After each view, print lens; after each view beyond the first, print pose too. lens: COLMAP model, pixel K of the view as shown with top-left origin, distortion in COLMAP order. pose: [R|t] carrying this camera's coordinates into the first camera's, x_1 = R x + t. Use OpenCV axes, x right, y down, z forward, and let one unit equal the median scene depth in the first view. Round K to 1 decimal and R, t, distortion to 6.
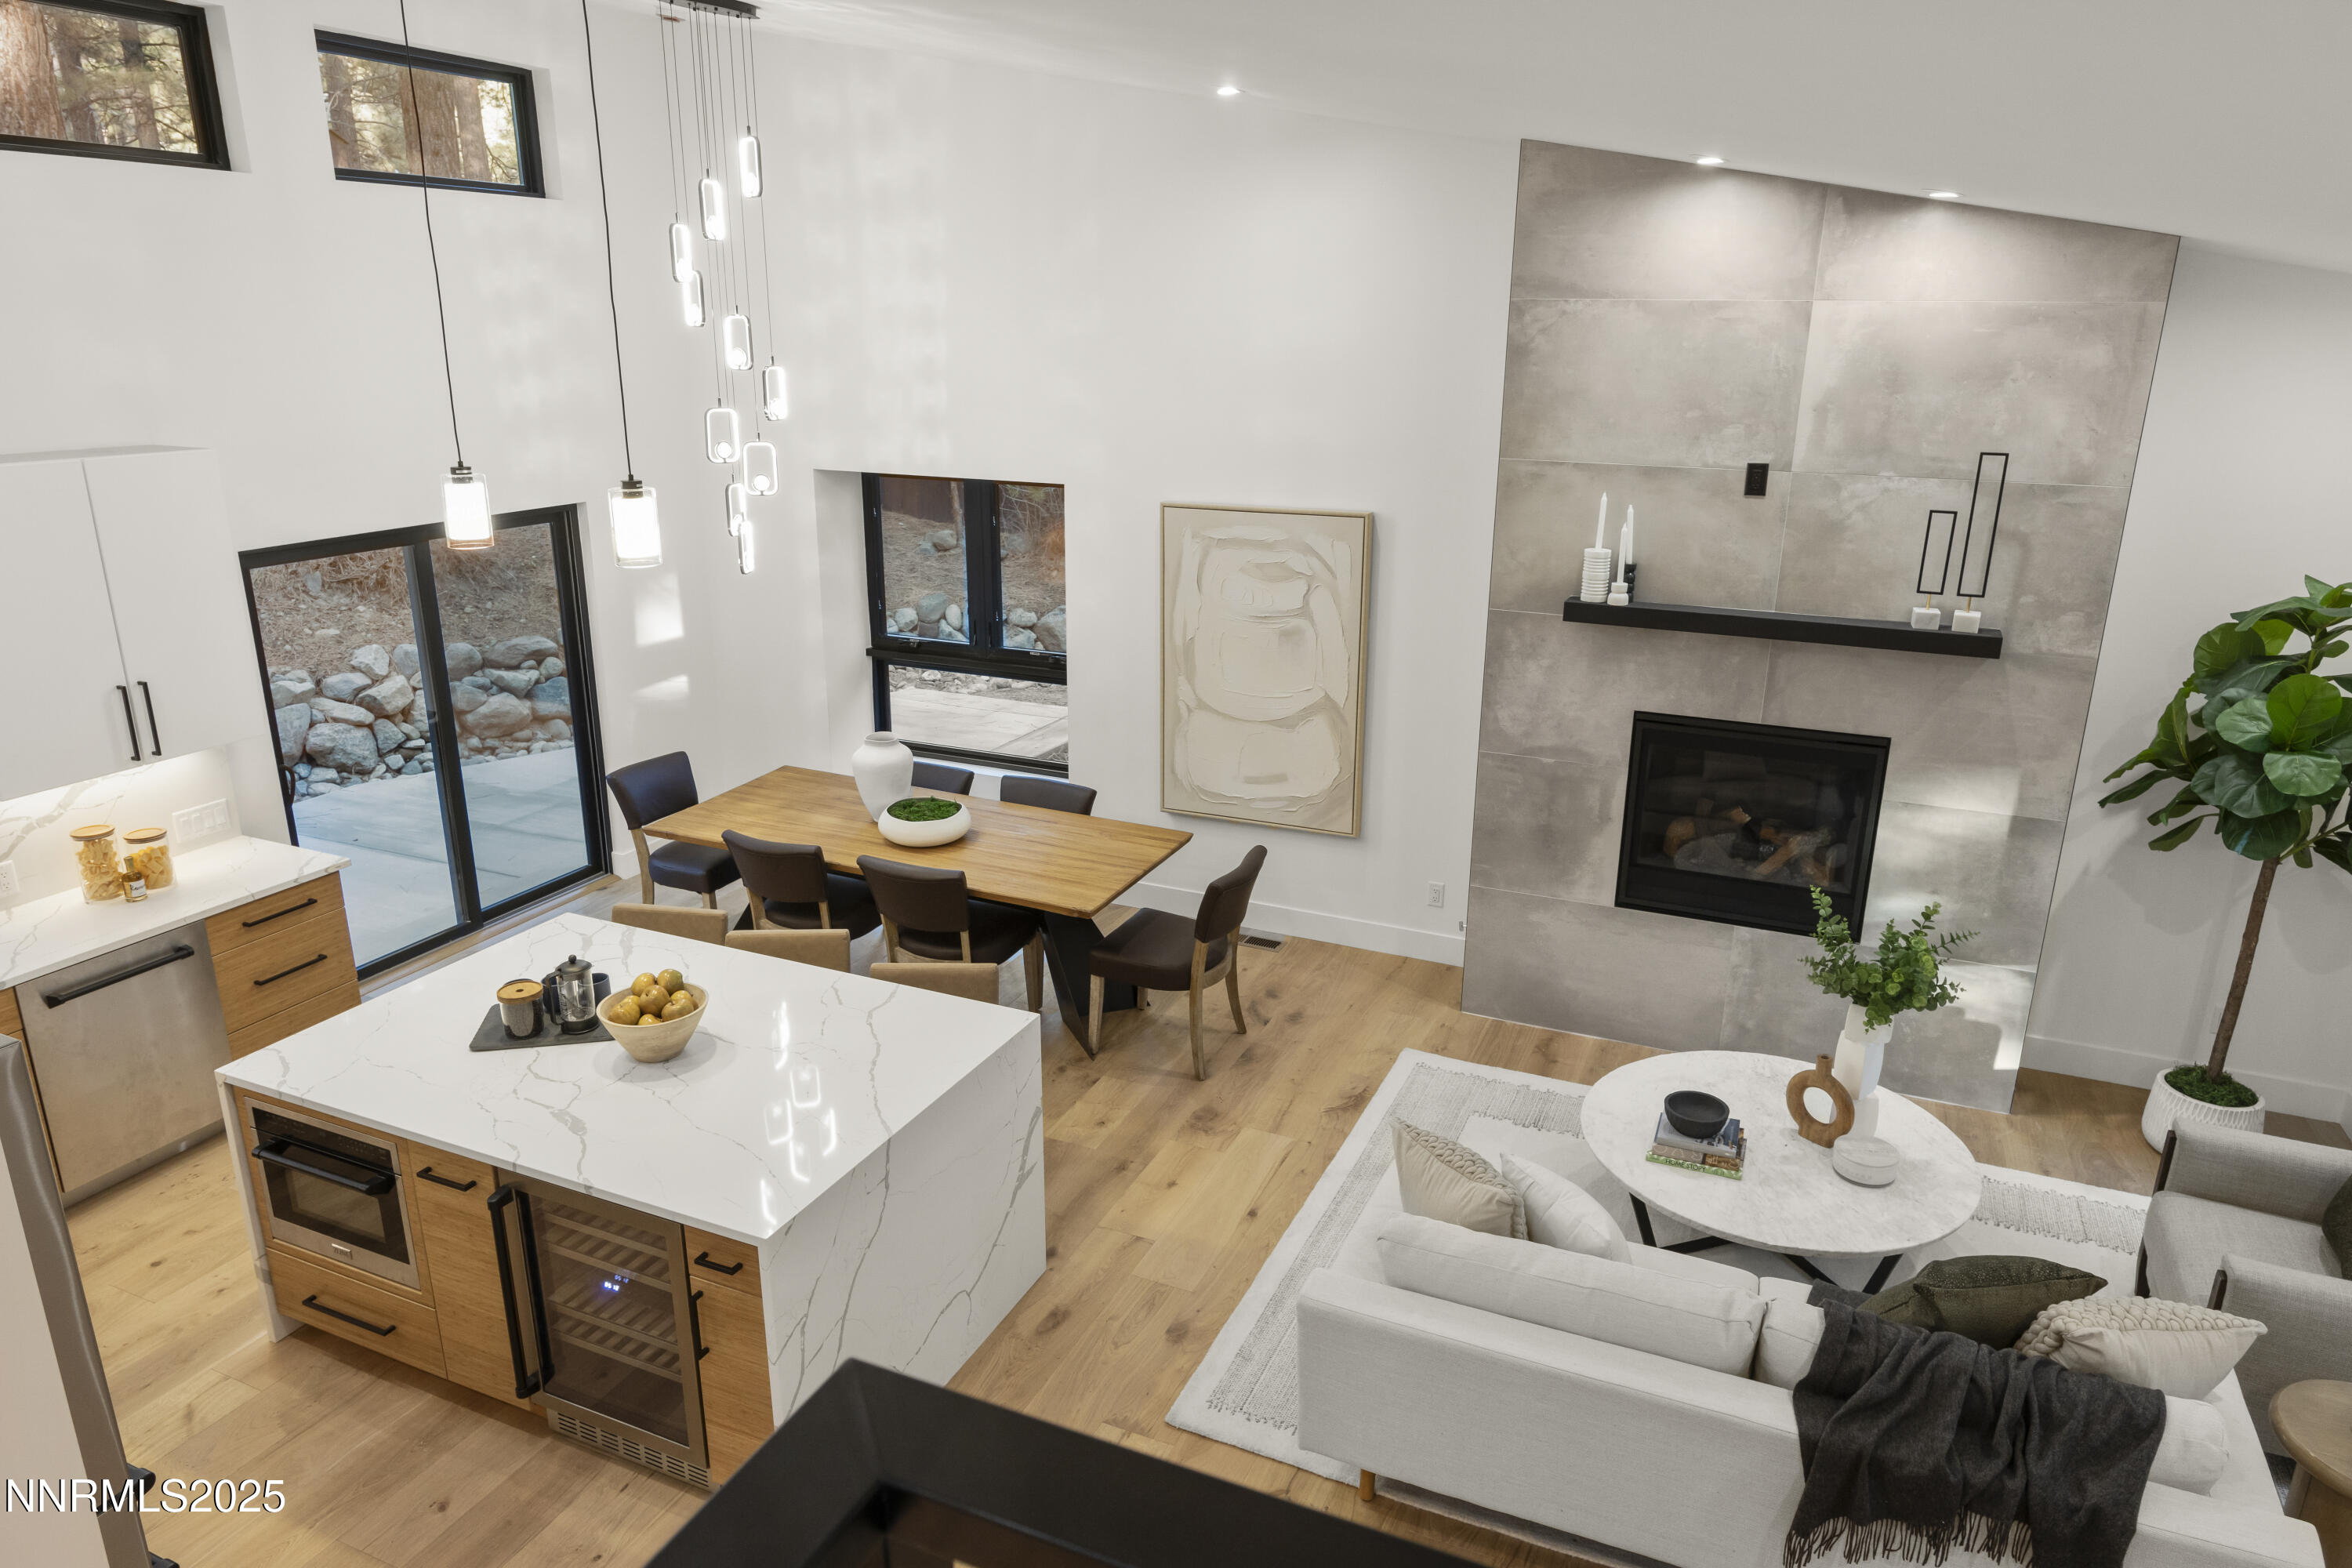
lens RADIAL K [[1504.6, 0, 1176.0], [0, 1504.6, 784.0], [0, 0, 1]] dist [-0.003503, 0.006565]
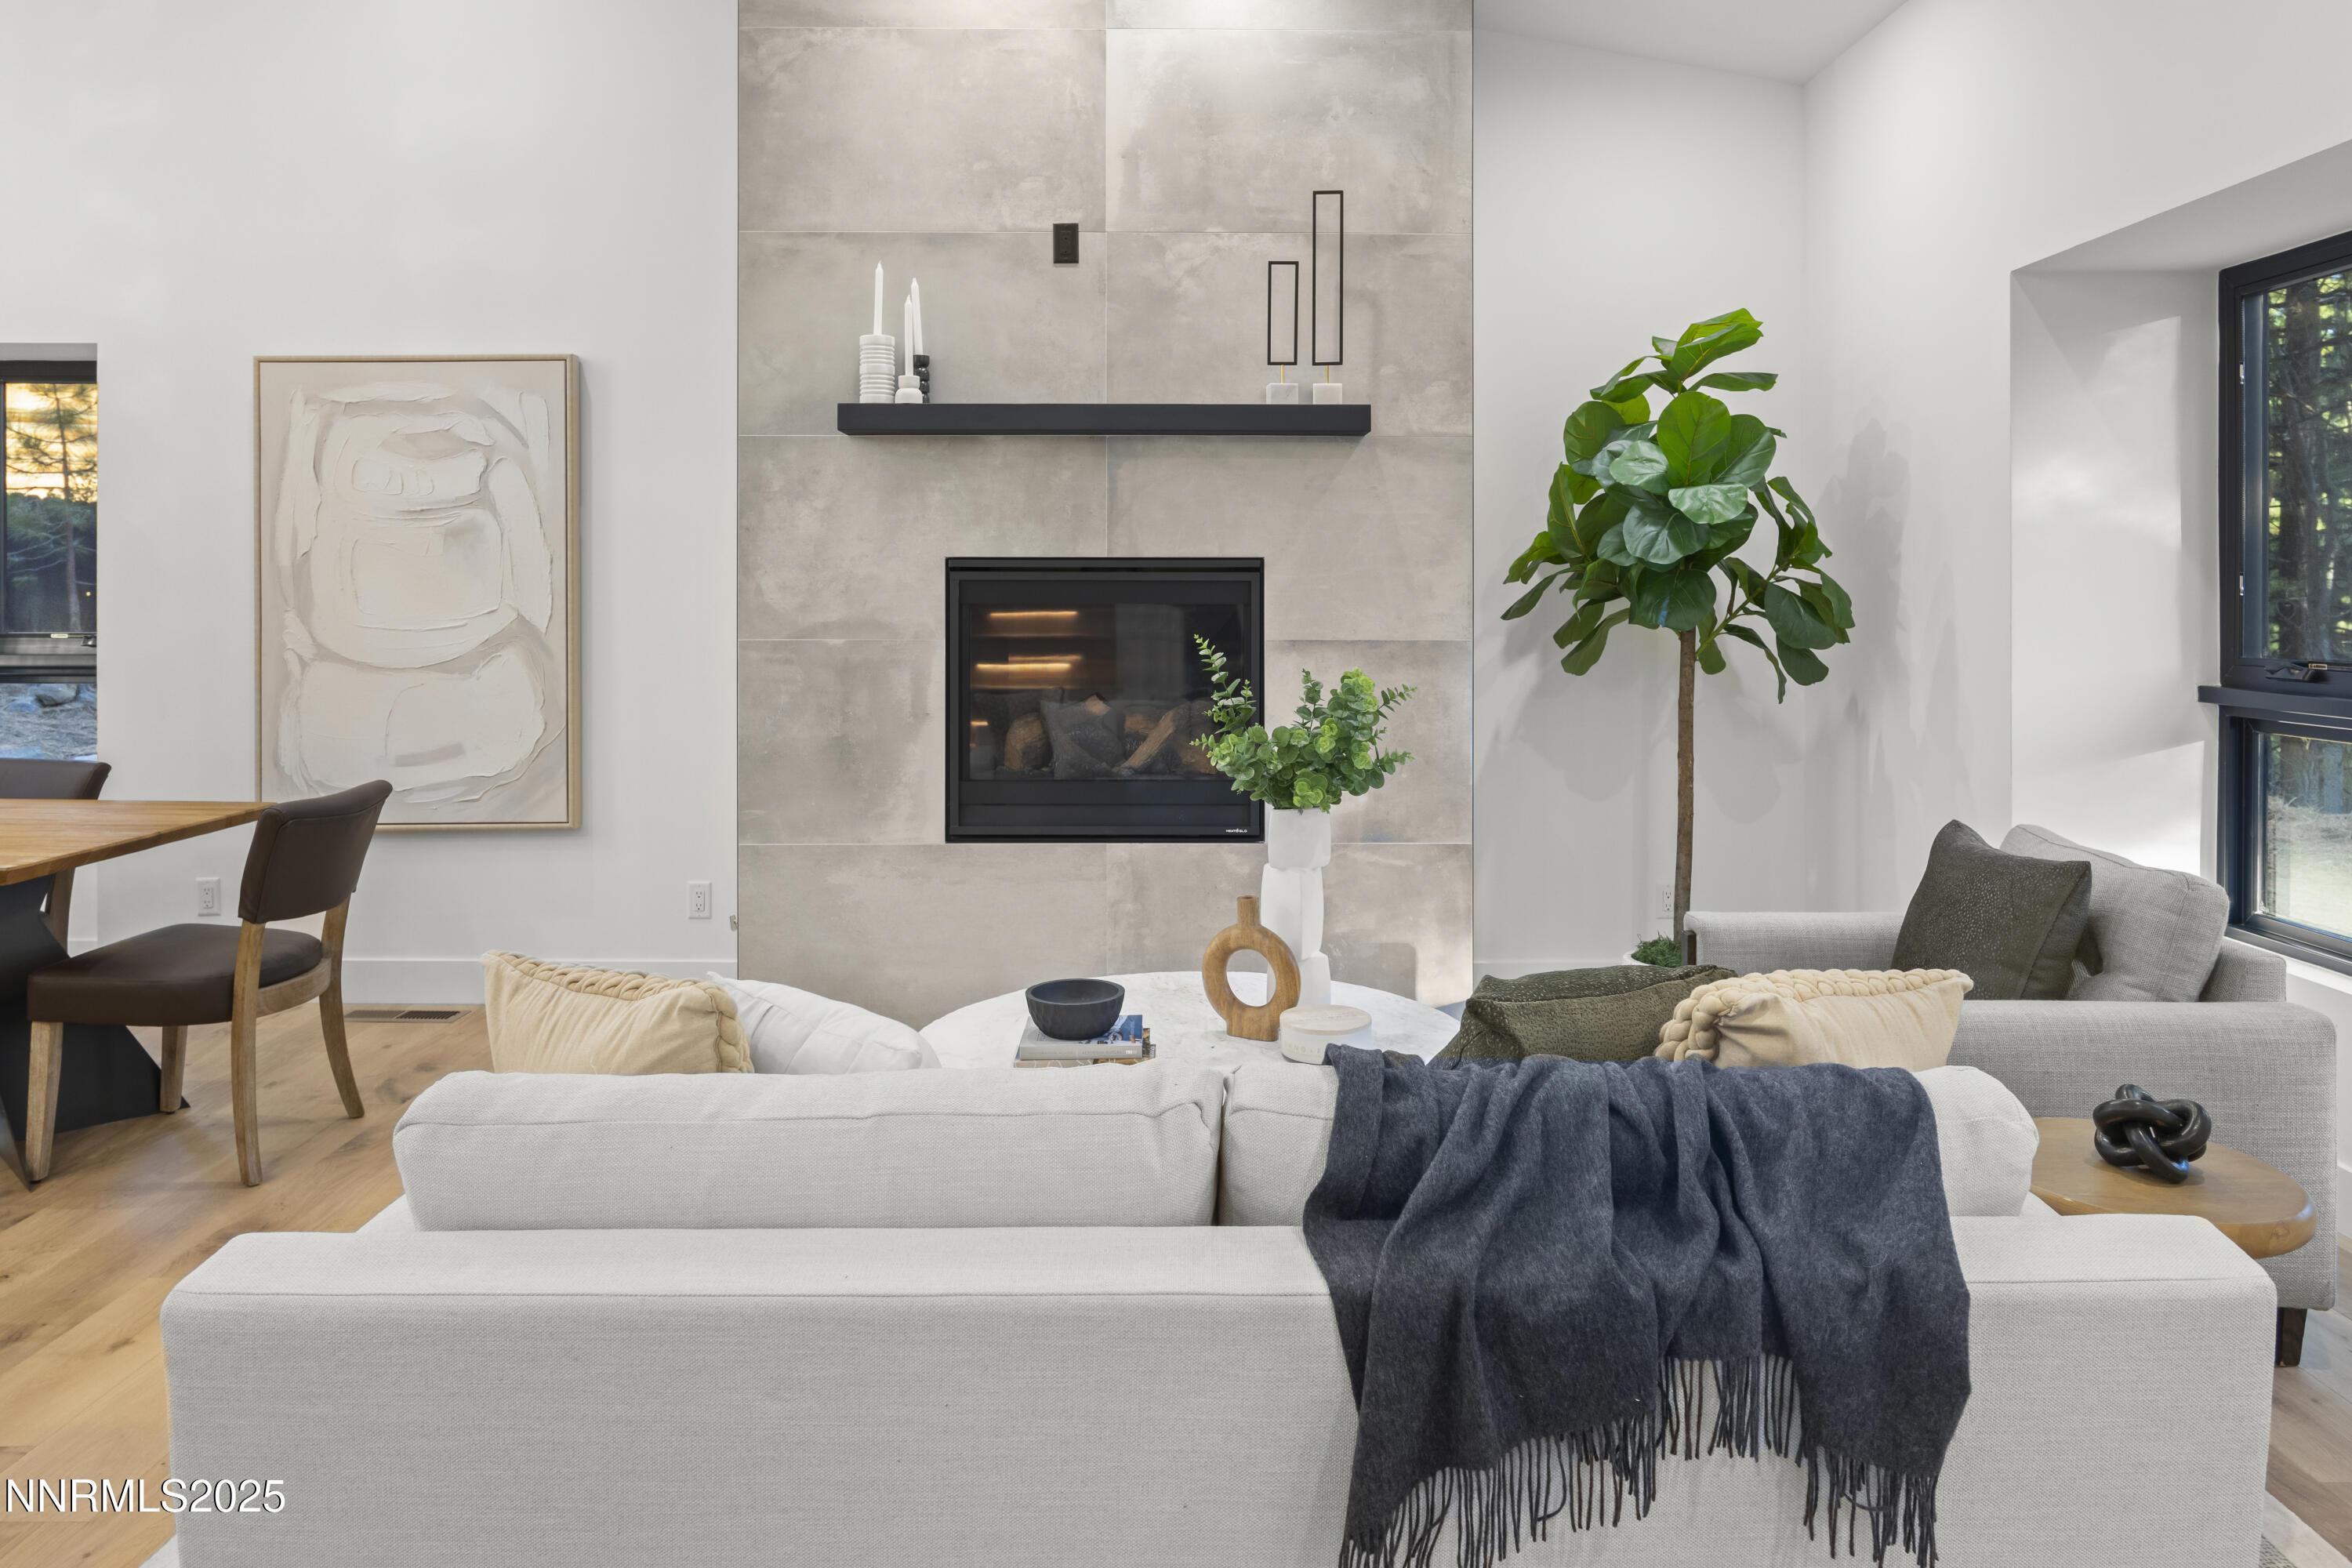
lens RADIAL K [[1573.2, 0, 1189.5], [0, 1573.2, 591.5], [0, 0, 1]] dist [-0.006338, 0.004948]
pose [[0.911254, -0.007318, 0.411780, 0.103668], [0.128417, 0.955044, -0.267209, 0.201481], [-0.391312, 0.296375, 0.871227, 0.309200]]
